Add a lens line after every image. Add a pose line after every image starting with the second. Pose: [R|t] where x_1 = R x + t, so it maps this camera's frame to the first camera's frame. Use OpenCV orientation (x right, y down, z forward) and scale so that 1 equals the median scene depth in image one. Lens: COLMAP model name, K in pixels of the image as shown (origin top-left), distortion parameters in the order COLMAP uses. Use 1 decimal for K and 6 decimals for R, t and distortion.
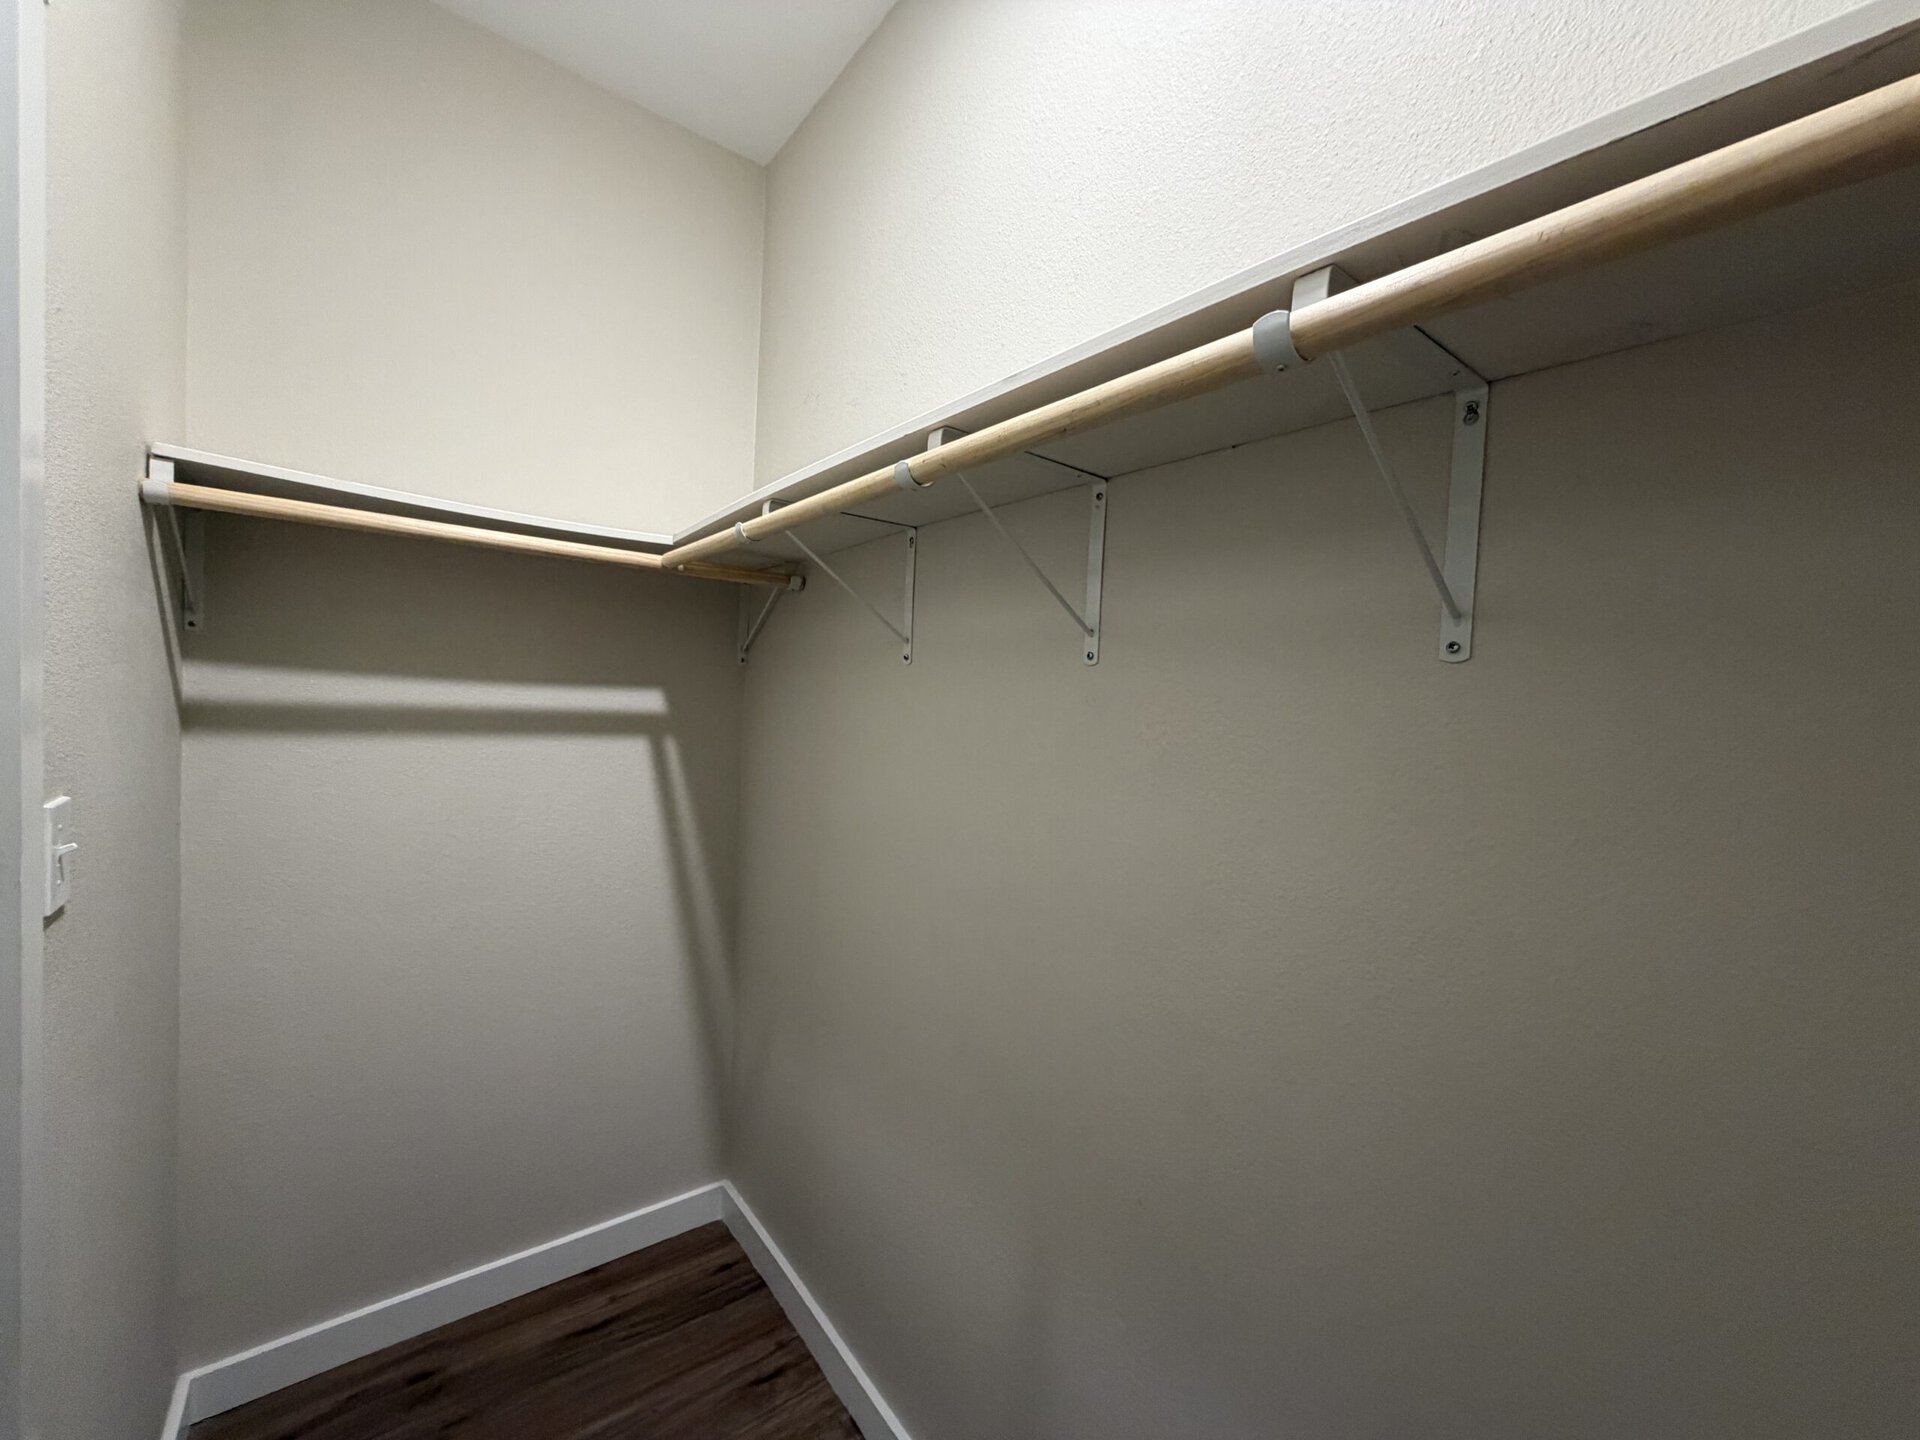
lens RADIAL K [[764.6, 0, 961.6], [0, 764.6, 719.5], [0, 0, 1]] dist [0.002475, -0.000239]
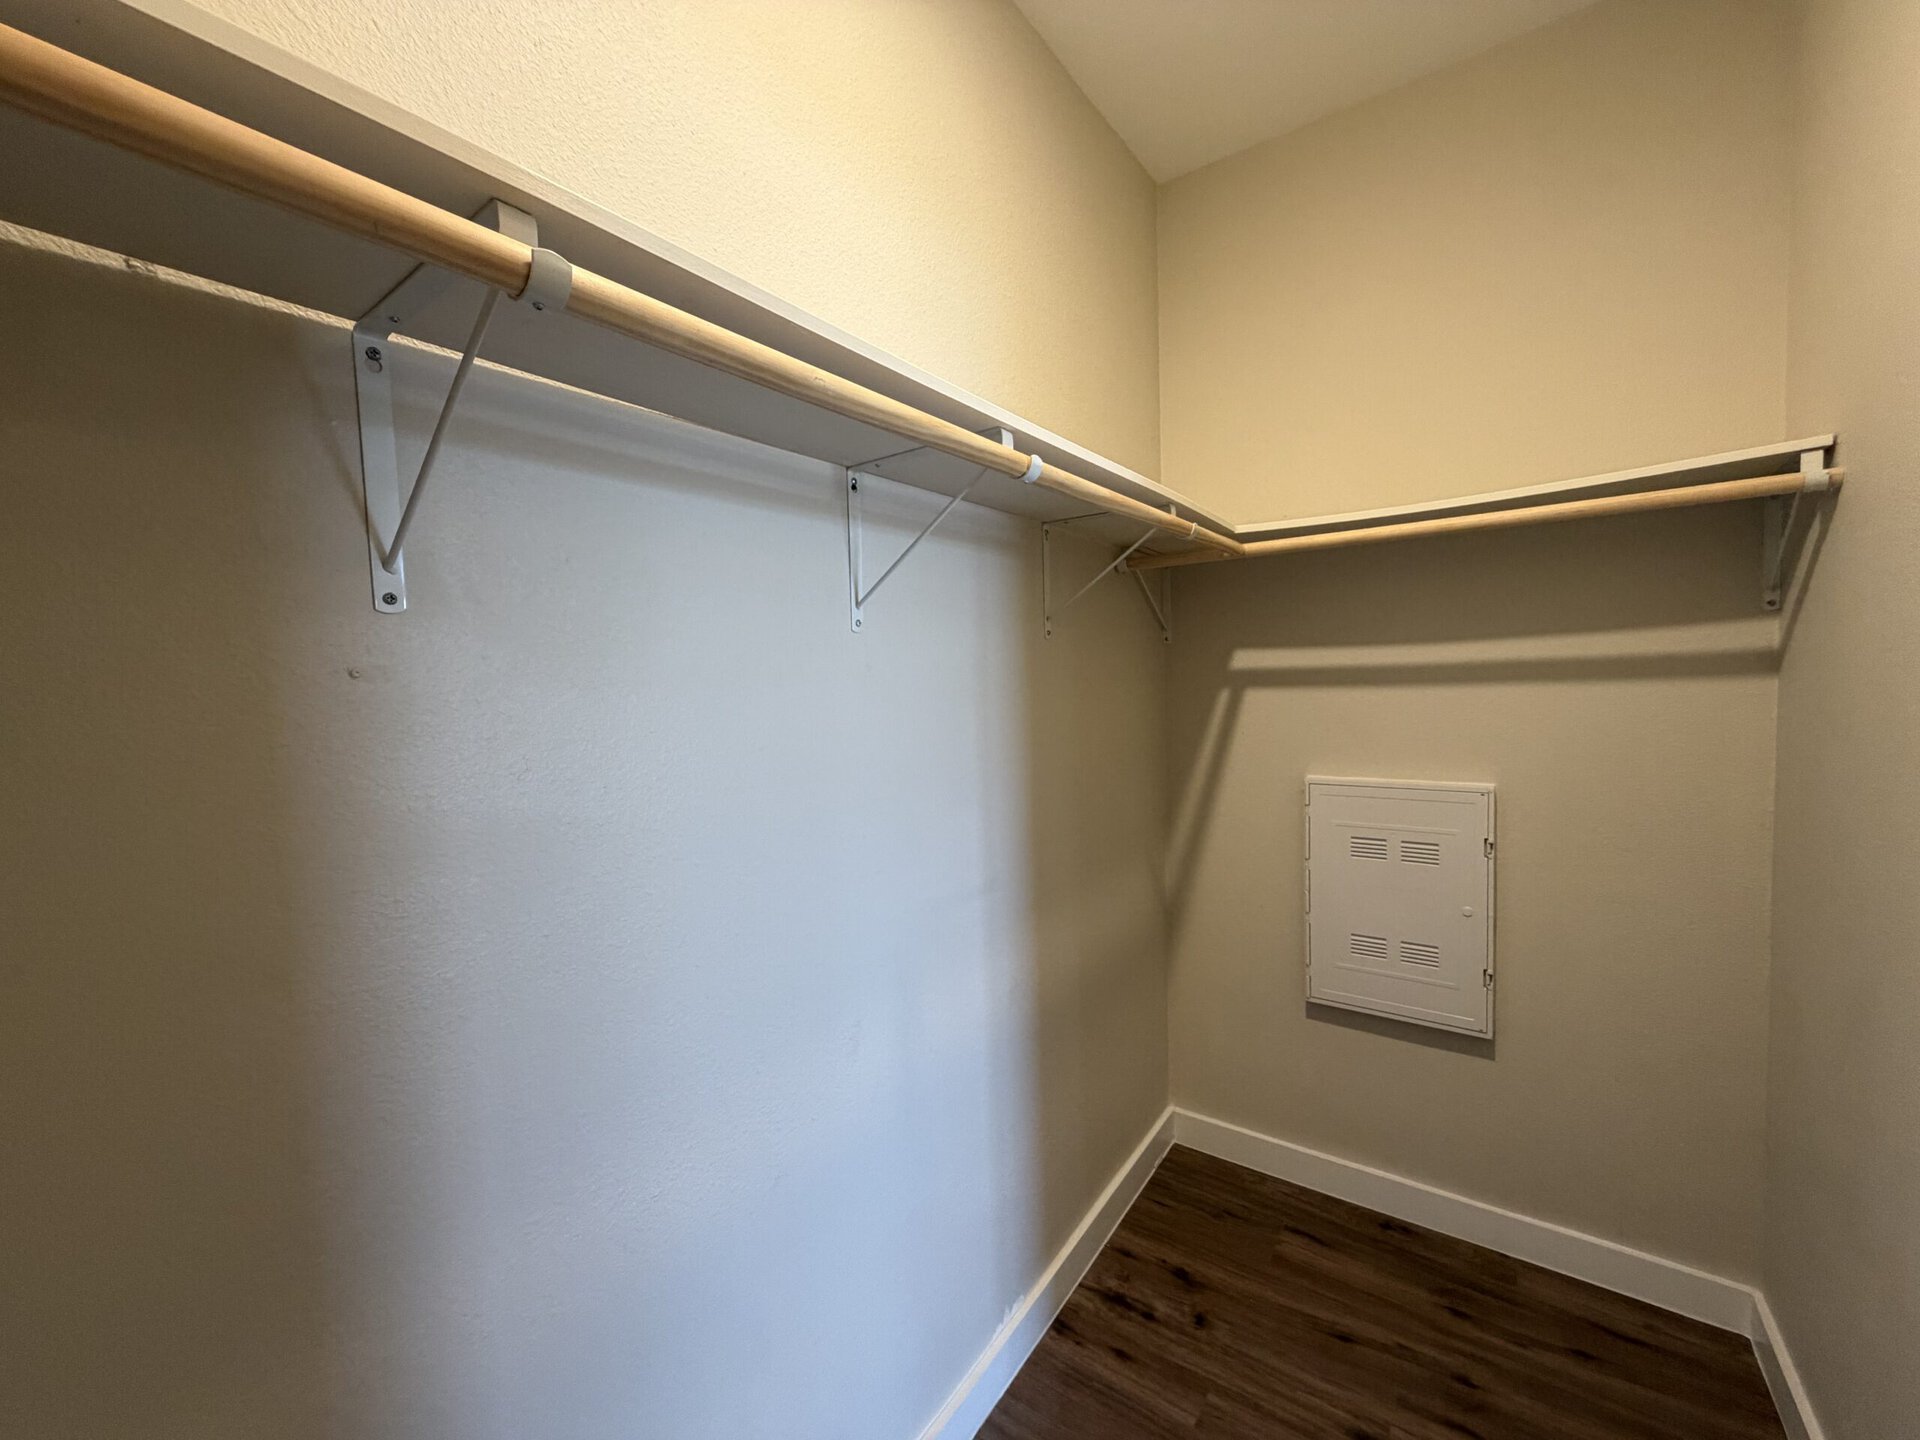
lens RADIAL K [[764.6, 0, 960.4], [0, 764.6, 722.4], [0, 0, 1]] dist [0.002475, -0.000239]
pose [[-0.290065, -0.108639, 0.950821, -0.762669], [0.043632, 0.991001, 0.126540, -0.085230], [-0.956012, 0.078191, -0.282714, 1.002432]]
